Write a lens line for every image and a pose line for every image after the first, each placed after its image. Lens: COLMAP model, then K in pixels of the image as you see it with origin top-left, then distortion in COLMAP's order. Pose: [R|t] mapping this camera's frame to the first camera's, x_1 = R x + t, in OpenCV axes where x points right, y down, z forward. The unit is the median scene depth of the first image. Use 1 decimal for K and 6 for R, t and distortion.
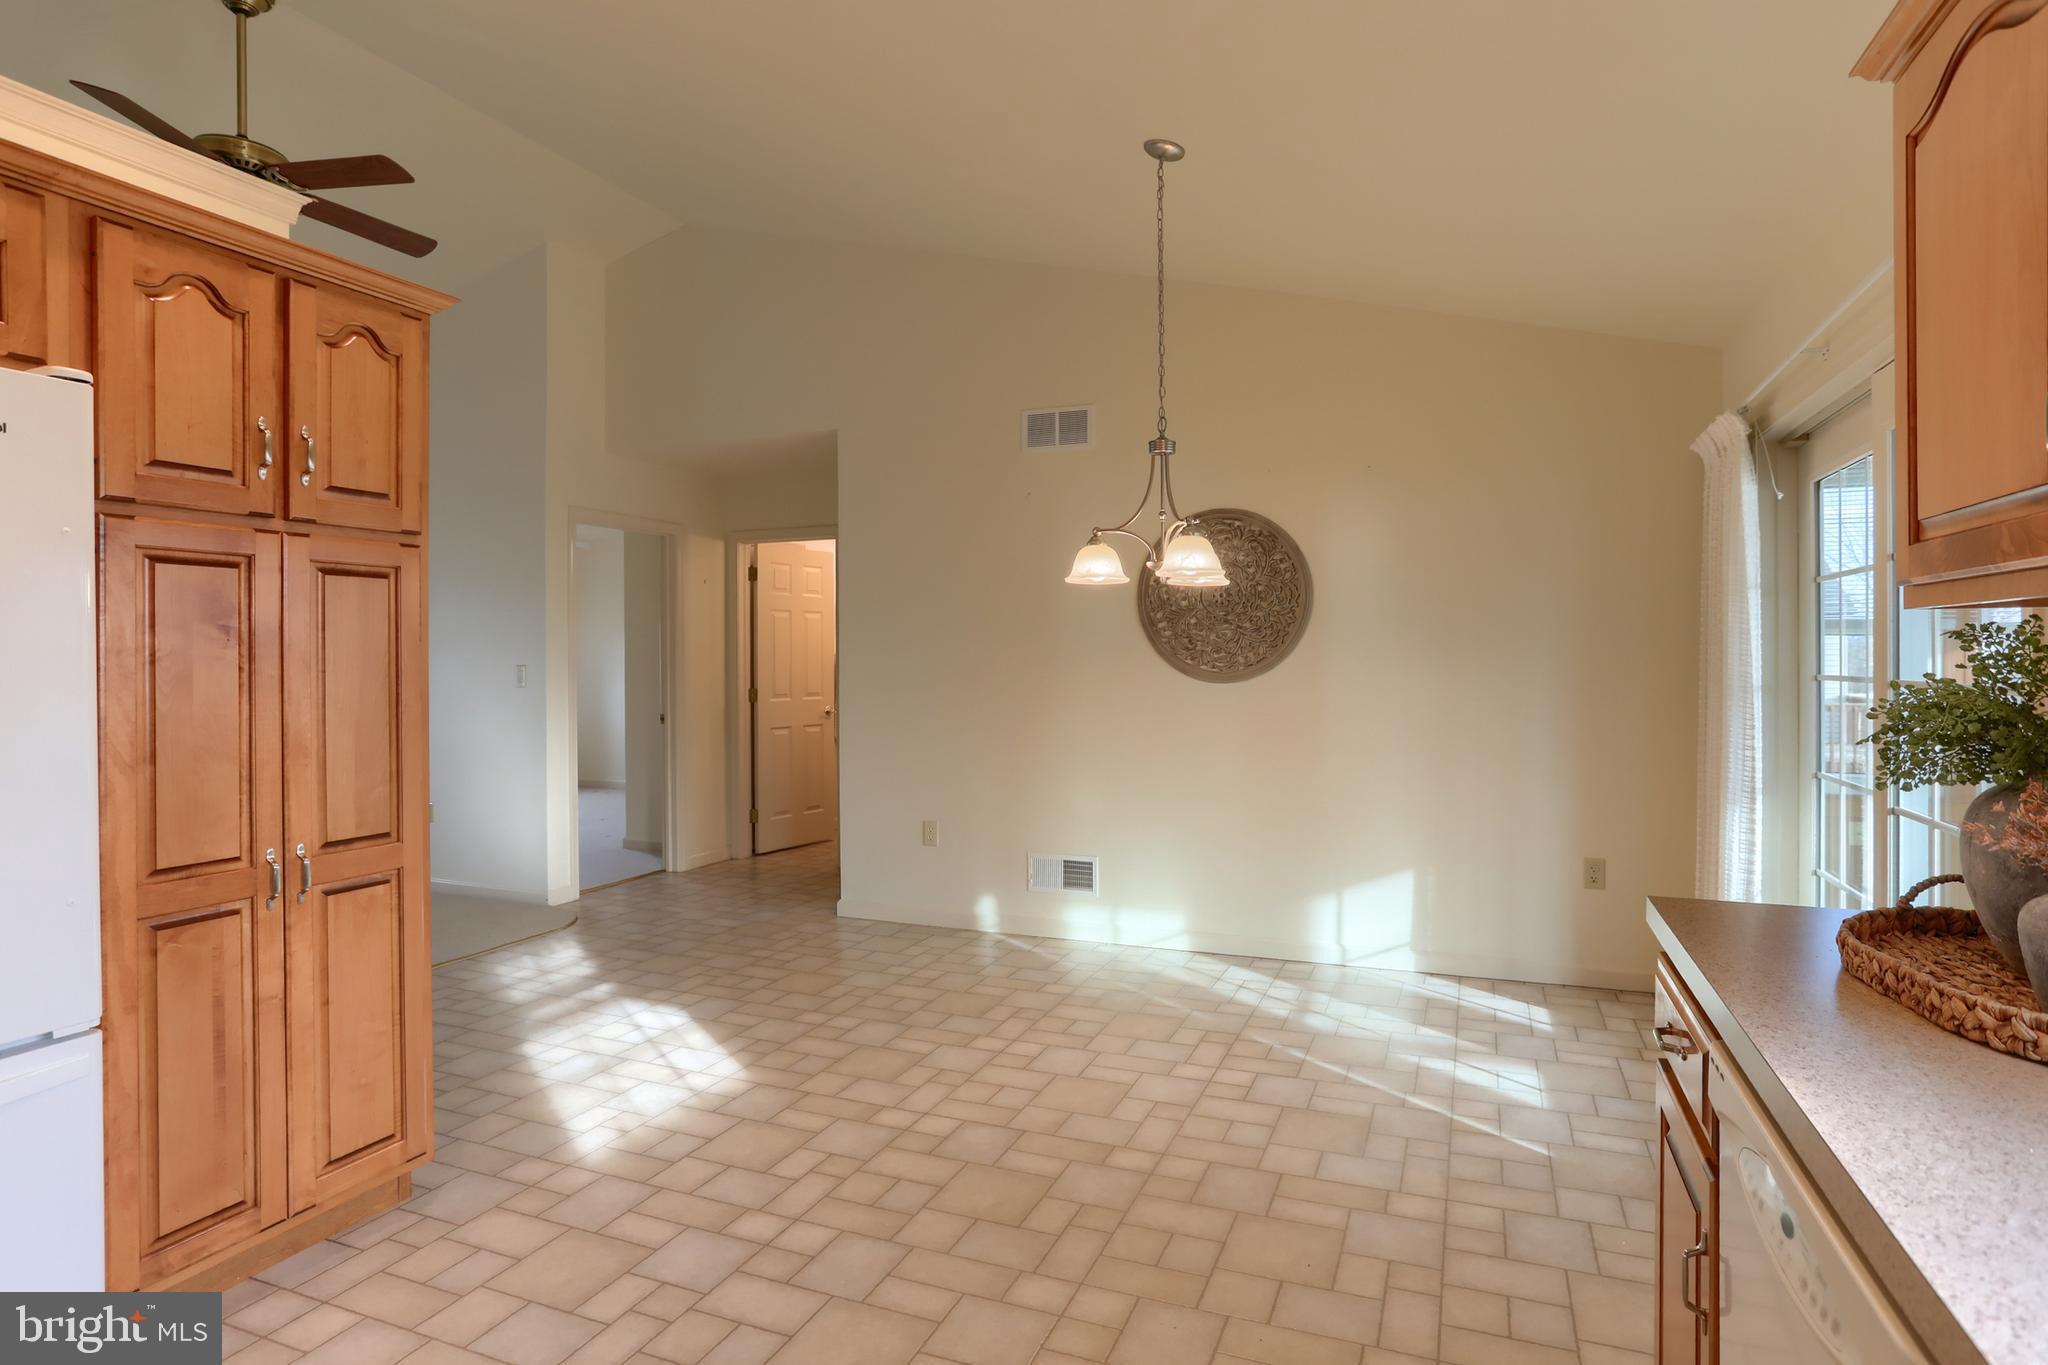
lens RADIAL K [[1048.4, 0, 1052.3], [0, 1048.4, 651.1], [0, 0, 1]] dist [-0.002040, -0.000205]
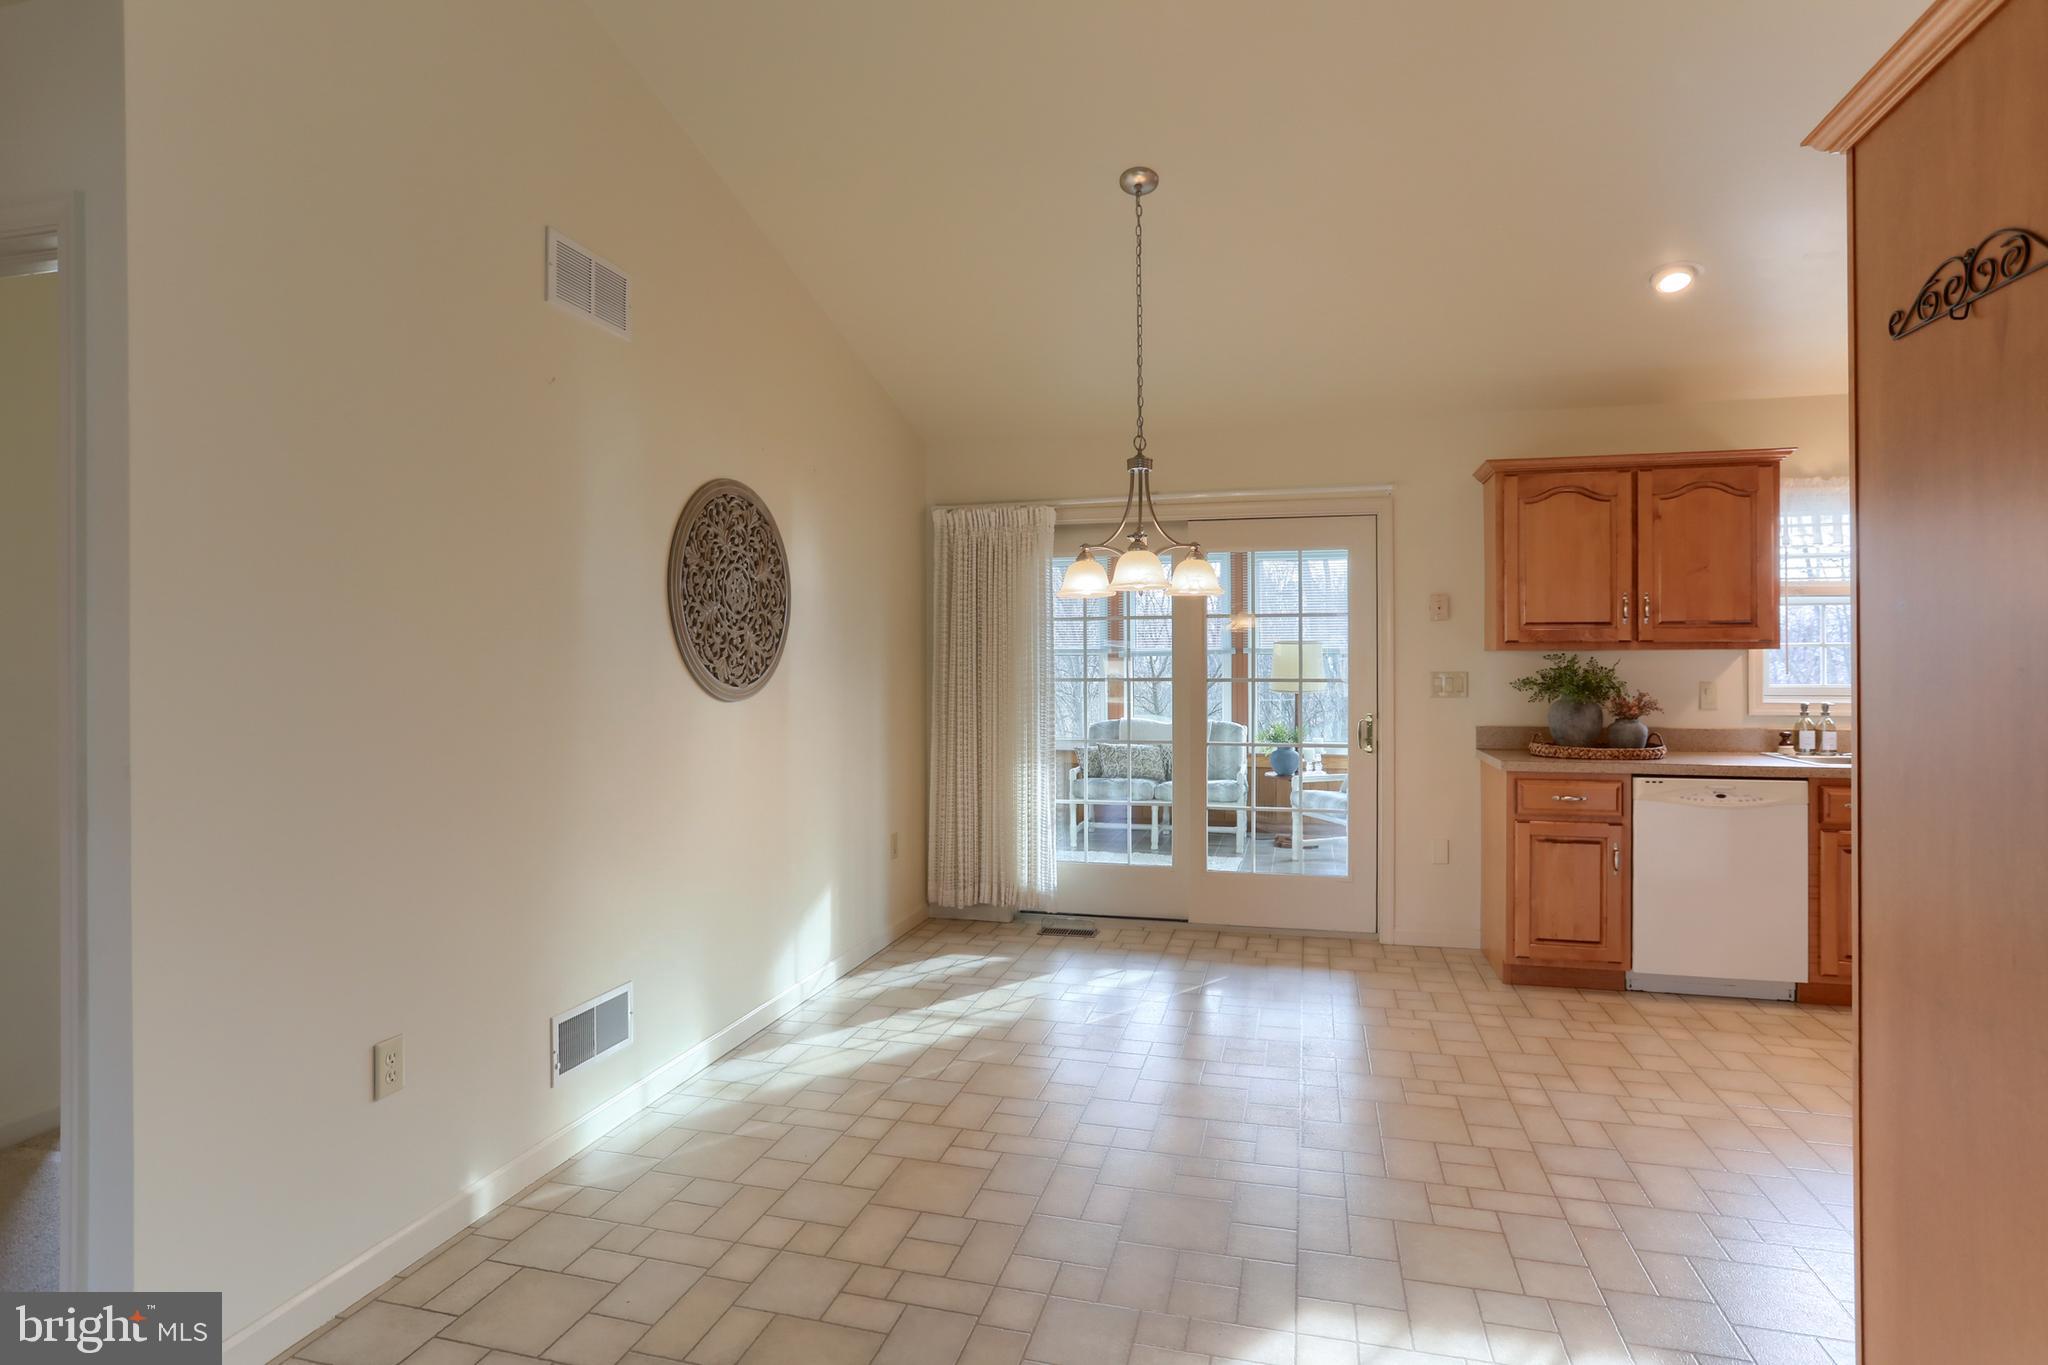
lens RADIAL K [[1048.4, 0, 1052.3], [0, 1048.4, 651.1], [0, 0, 1]] dist [-0.002040, -0.000205]
pose [[-0.127907, 0.025835, 0.991450, -0.748333], [0.003974, 0.999666, -0.025536, 0.014822], [-0.991778, 0.000674, -0.127967, 0.995035]]
